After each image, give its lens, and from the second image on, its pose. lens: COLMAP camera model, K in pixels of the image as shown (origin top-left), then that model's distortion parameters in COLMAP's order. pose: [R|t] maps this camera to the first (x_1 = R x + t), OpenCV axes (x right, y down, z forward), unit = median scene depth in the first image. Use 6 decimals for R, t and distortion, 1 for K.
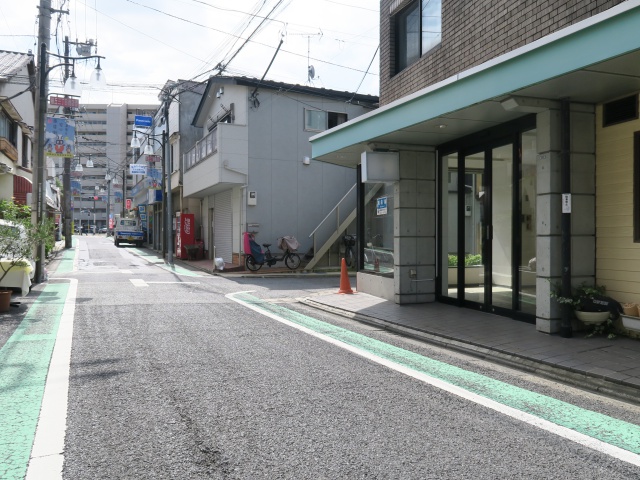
lens RADIAL K [[493.4, 0, 319.0], [0, 493.4, 241.7], [0, 0, 1]] dist [-0.027412, 0.003744]
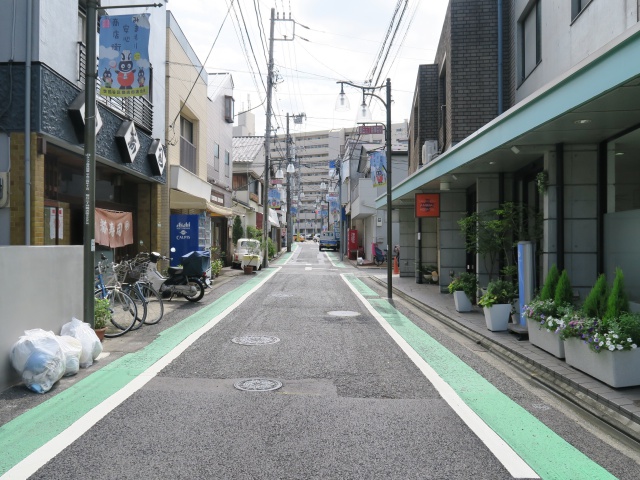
lens RADIAL K [[493.4, 0, 320.4], [0, 493.4, 241.2], [0, 0, 1]] dist [-0.027412, 0.003744]
pose [[0.904775, -0.004056, -0.425870, 0.287487], [-0.000276, 0.999949, -0.010111, -0.004649], [0.425889, 0.009266, 0.904728, -0.433035]]
